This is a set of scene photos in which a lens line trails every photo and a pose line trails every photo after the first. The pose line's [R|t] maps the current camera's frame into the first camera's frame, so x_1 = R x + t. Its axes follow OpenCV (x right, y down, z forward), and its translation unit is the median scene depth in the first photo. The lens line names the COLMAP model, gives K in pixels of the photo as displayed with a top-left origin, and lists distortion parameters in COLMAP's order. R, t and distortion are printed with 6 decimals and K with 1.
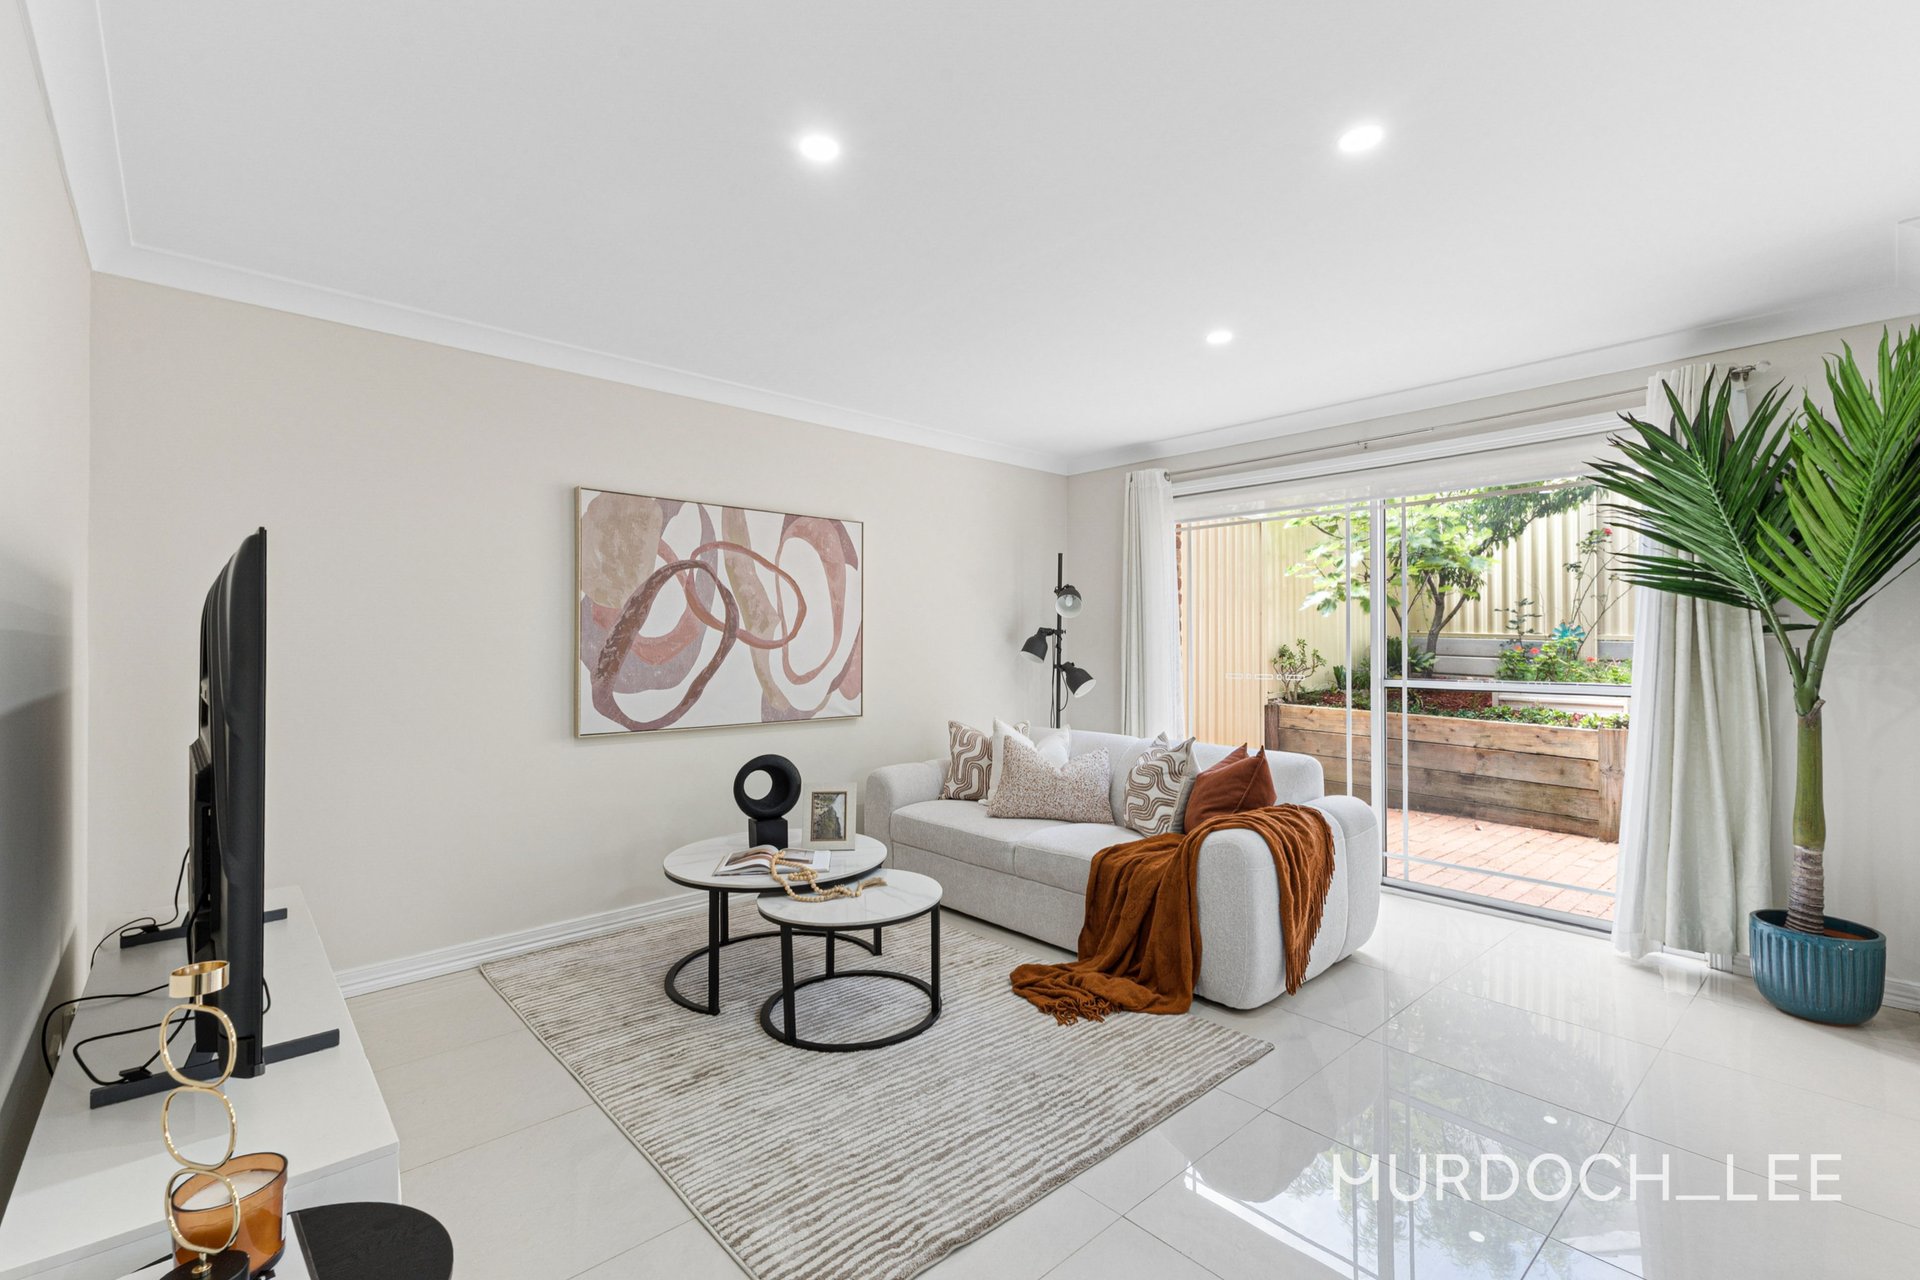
lens RADIAL K [[837.7, 0, 947.2], [0, 837.7, 635.7], [0, 0, 1]] dist [0.015581, -0.004282]
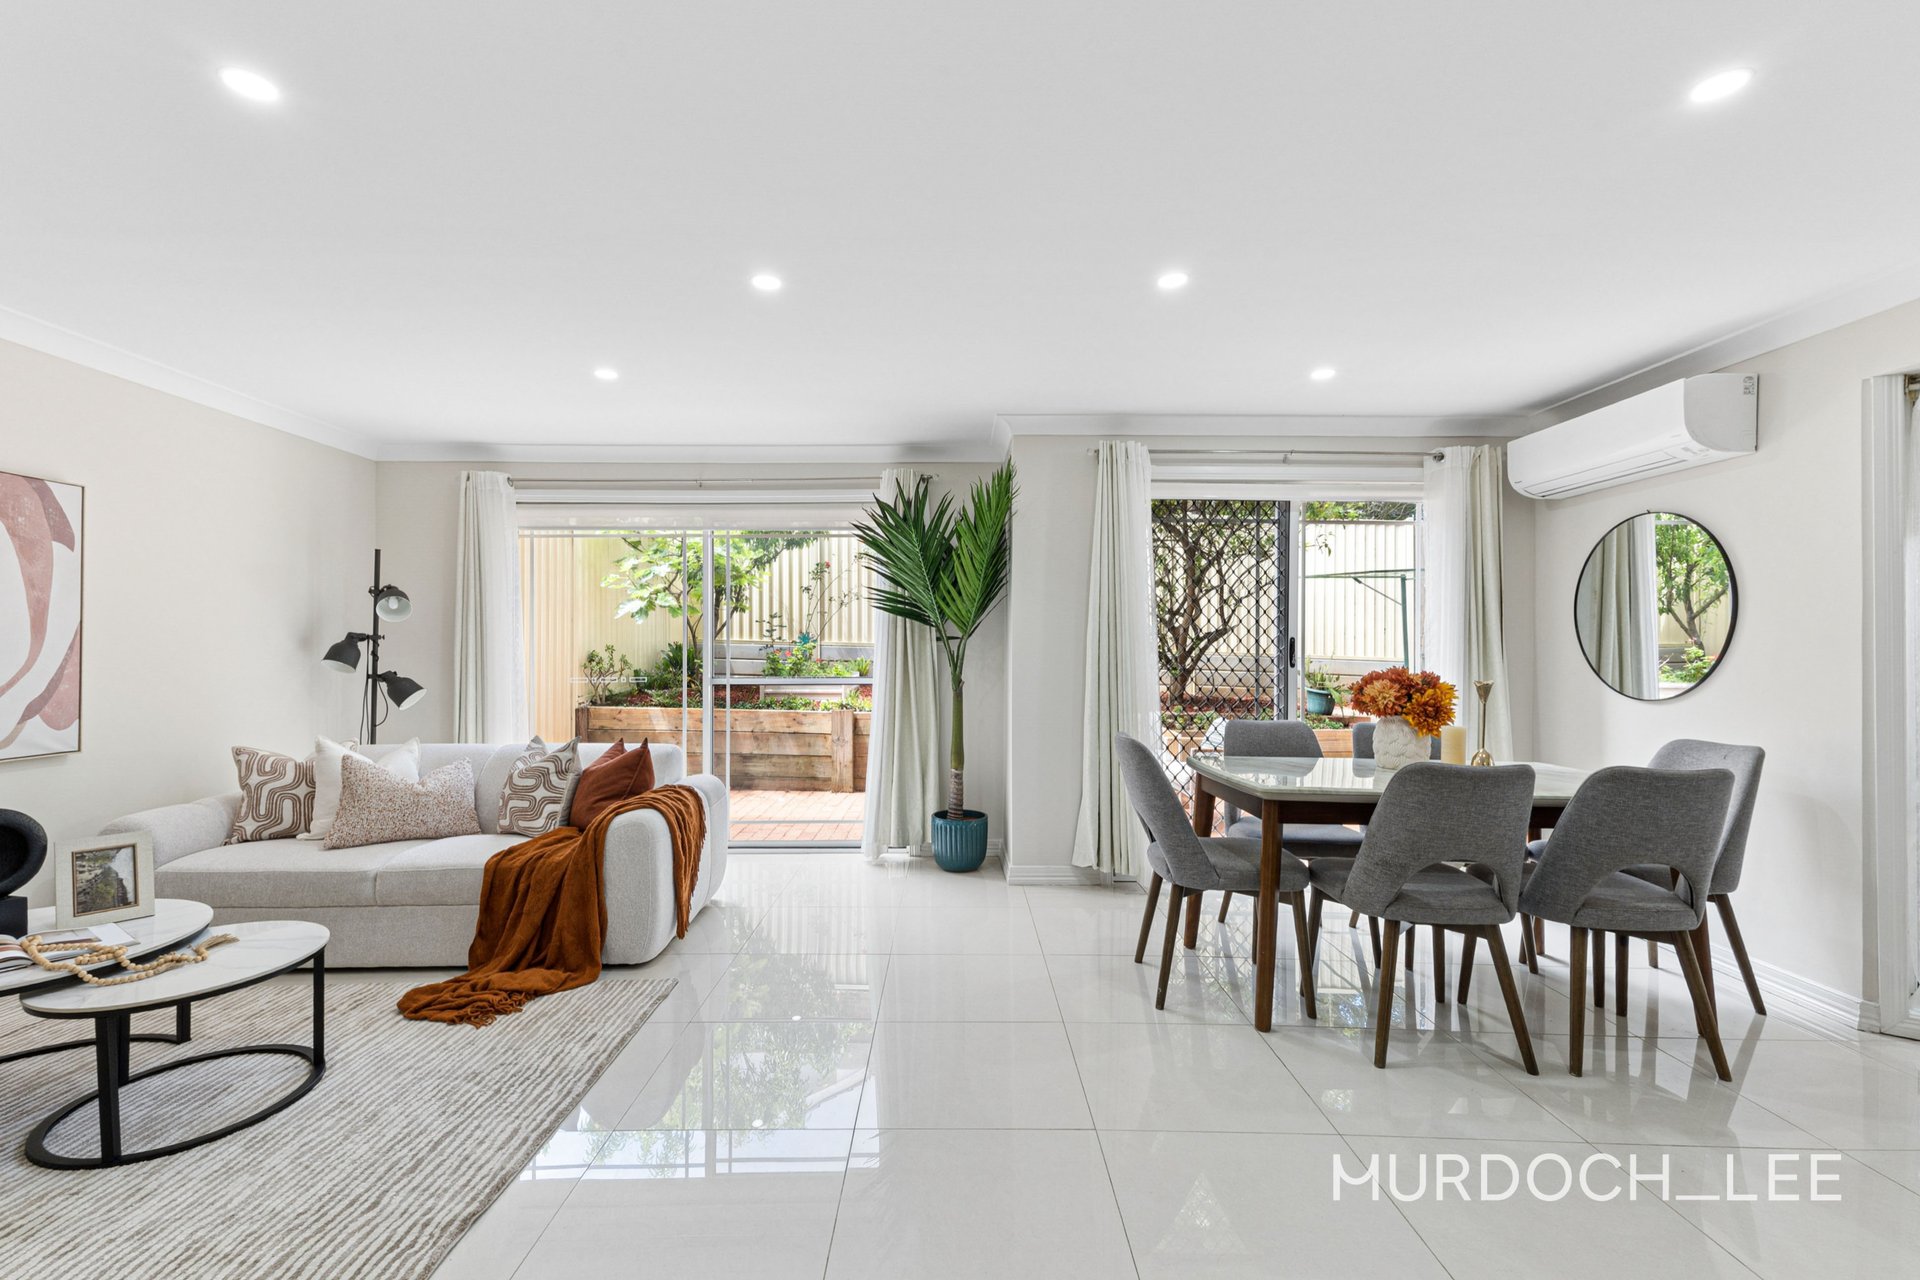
lens RADIAL K [[837.7, 0, 957.3], [0, 837.7, 638.5], [0, 0, 1]] dist [0.015581, -0.004282]
pose [[0.660349, 0.005262, 0.750940, -0.188394], [-0.003099, 0.999986, -0.004282, -0.001968], [-0.750952, 0.000500, 0.660356, -0.077797]]
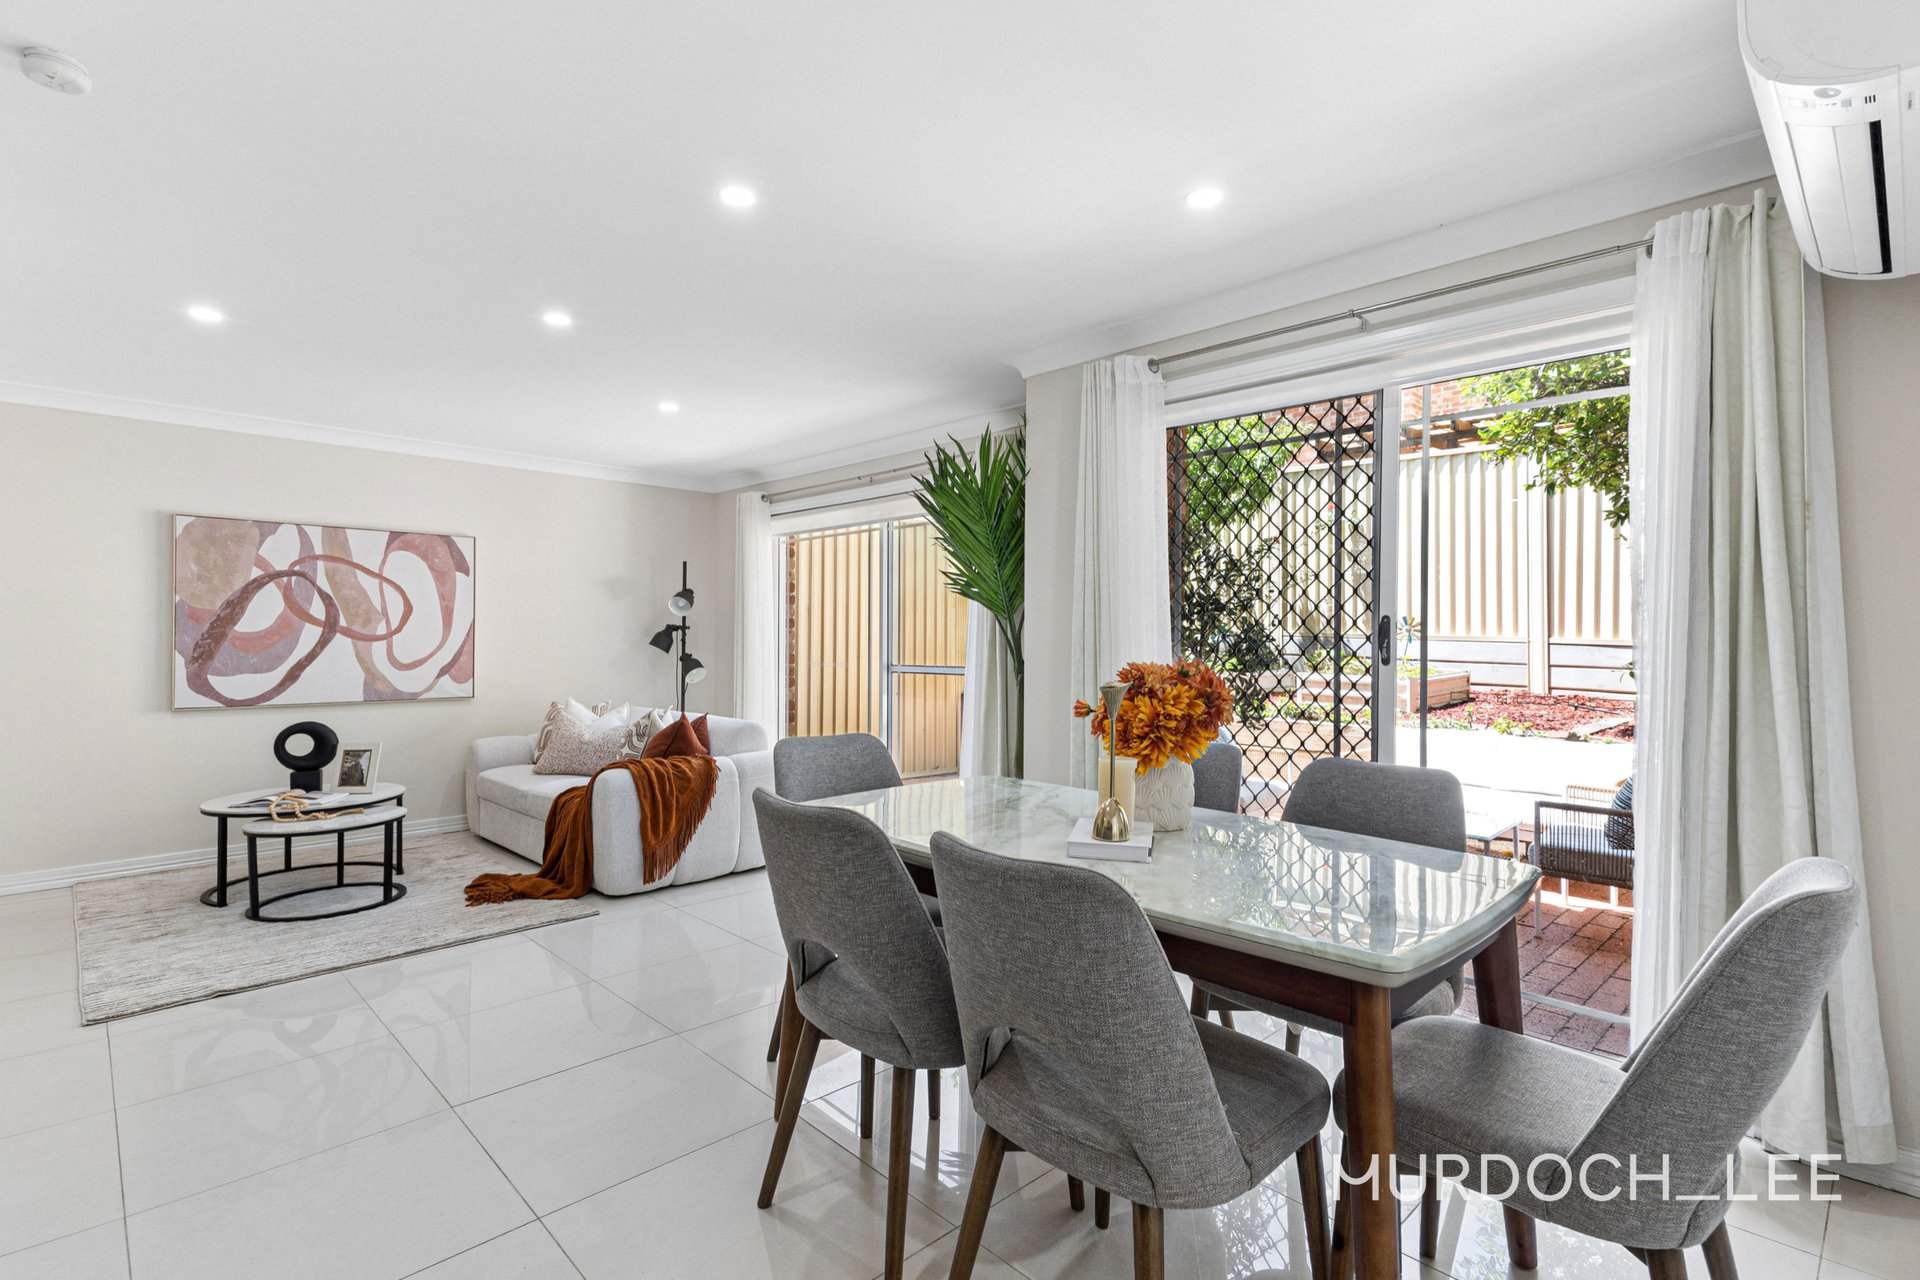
lens RADIAL K [[892.2, 0, 949.8], [0, 892.2, 627.0], [0, 0, 1]] dist [0.014190, -0.003021]
pose [[0.999086, 0.001739, 0.042711, 0.656346], [-0.001532, 0.999987, -0.004885, -0.000497], [-0.042719, 0.004815, 0.999076, -0.399510]]
